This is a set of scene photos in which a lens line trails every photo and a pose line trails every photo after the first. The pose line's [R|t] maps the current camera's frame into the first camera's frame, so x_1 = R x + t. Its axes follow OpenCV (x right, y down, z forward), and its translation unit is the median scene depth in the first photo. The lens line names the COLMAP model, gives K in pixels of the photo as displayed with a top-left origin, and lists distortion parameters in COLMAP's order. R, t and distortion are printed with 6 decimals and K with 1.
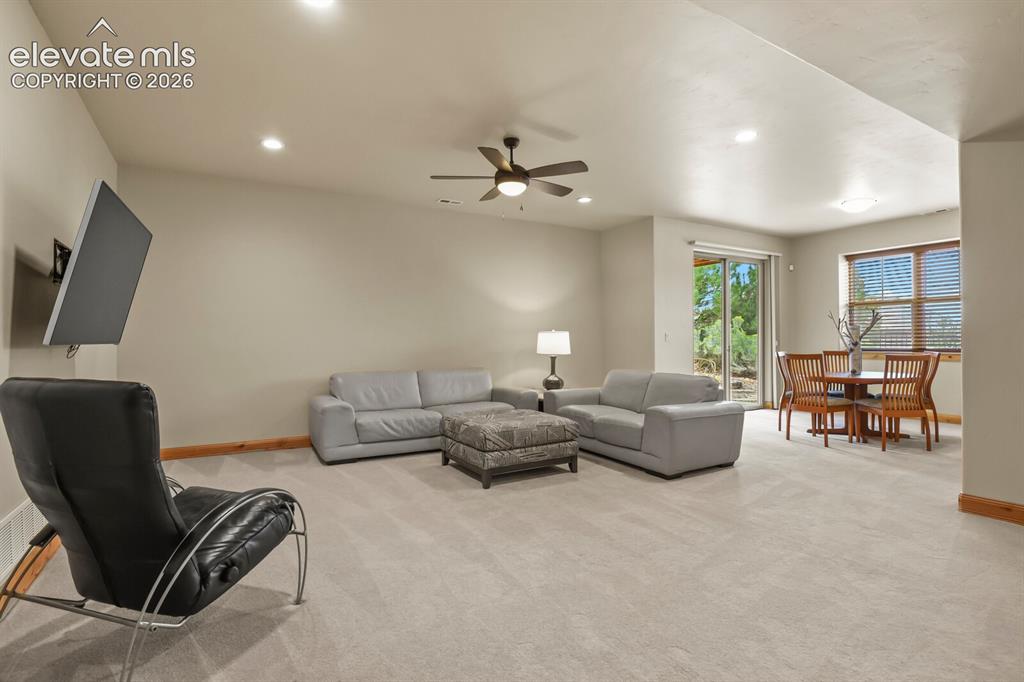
lens RADIAL K [[500.8, 0, 523.8], [0, 500.8, 337.6], [0, 0, 1]] dist [-0.003846, -0.001930]
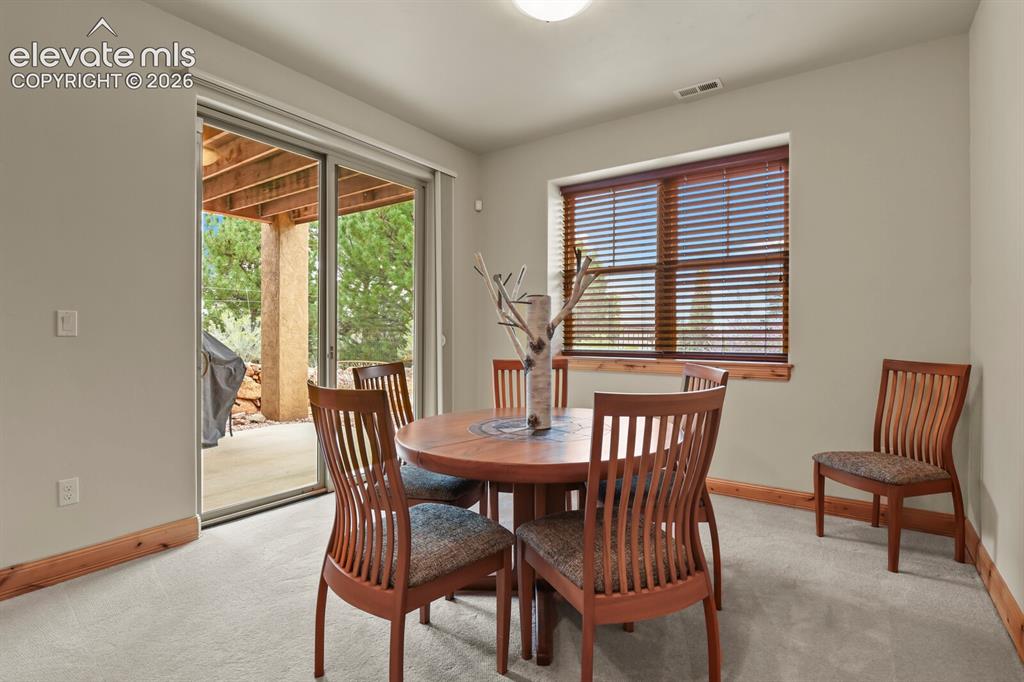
lens RADIAL K [[500.8, 0, 523.8], [0, 500.8, 337.6], [0, 0, 1]] dist [-0.003846, -0.001930]
pose [[0.911069, 0.009730, 0.412139, 0.404800], [-0.014371, 0.999863, 0.008163, 0.002772], [-0.412003, -0.013360, 0.911084, 0.540192]]
